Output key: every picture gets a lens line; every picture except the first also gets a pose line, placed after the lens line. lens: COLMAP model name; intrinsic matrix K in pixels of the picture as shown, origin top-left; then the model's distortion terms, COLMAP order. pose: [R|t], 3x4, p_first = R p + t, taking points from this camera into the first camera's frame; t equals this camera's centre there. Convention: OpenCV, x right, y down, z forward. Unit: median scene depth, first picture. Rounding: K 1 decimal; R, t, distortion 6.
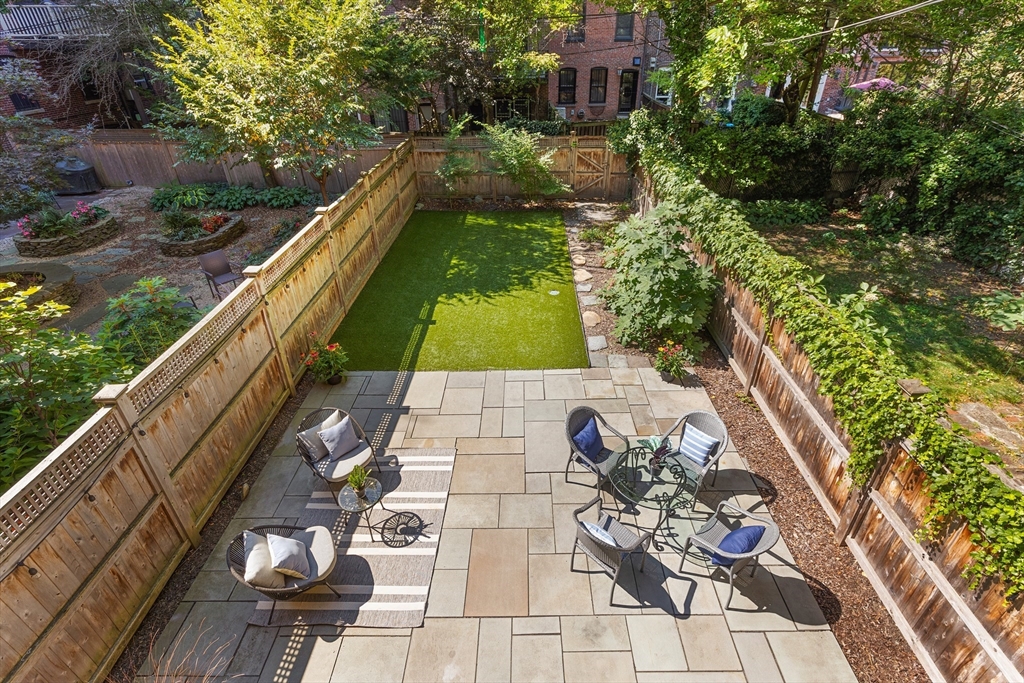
lens RADIAL K [[474.3, 0, 518.3], [0, 474.3, 297.5], [0, 0, 1]] dist [0.013003, 0.000099]
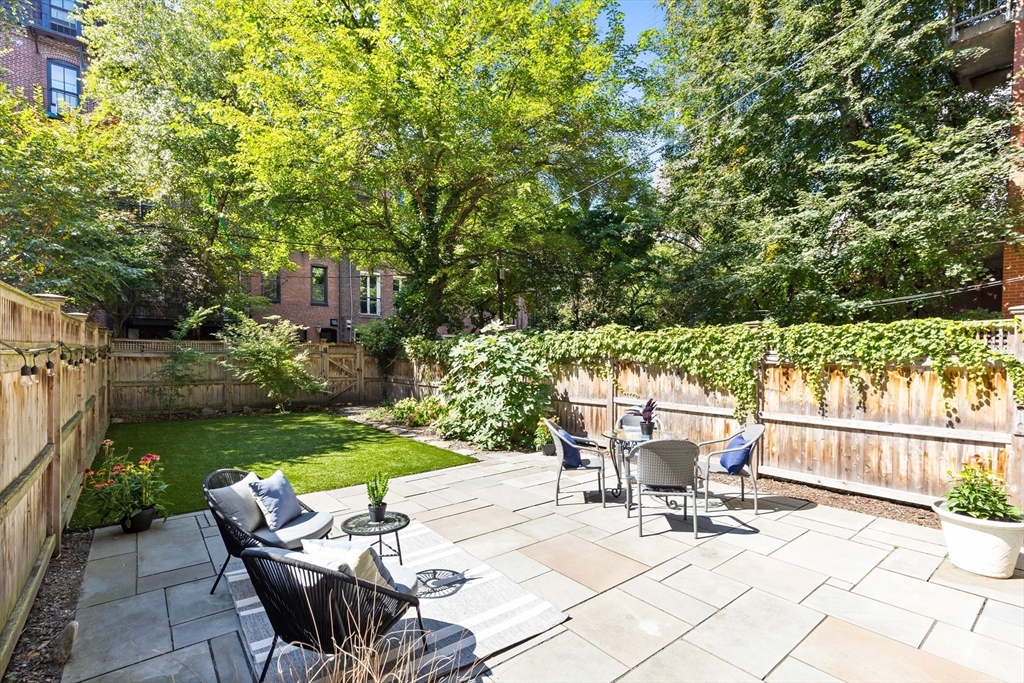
lens RADIAL K [[474.3, 0, 508.1], [0, 474.3, 348.9], [0, 0, 1]] dist [0.013003, 0.000099]
pose [[0.776727, 0.024134, 0.629374, -0.207117], [0.294787, 0.869130, -0.397131, 0.178931], [-0.556593, 0.493994, 0.667963, 0.124222]]
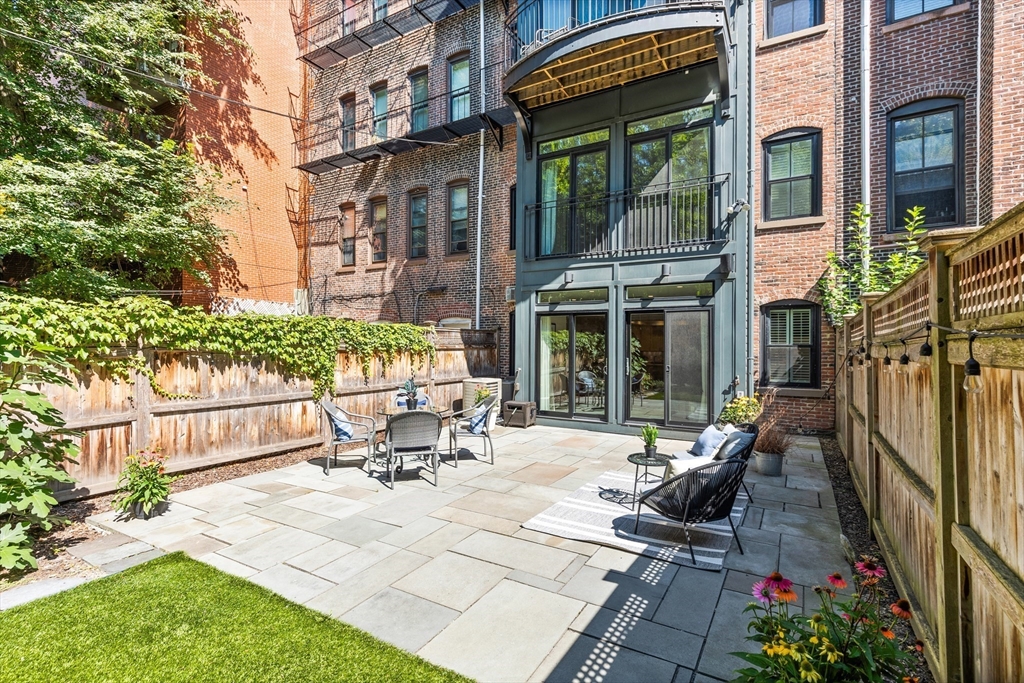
lens RADIAL K [[474.3, 0, 505.9], [0, 474.3, 339.3], [0, 0, 1]] dist [0.013003, 0.000099]
pose [[-0.860146, 0.016091, 0.509794, -0.195100], [0.255917, 0.878196, 0.404076, -0.078599], [-0.441197, 0.478030, -0.759495, 0.584629]]
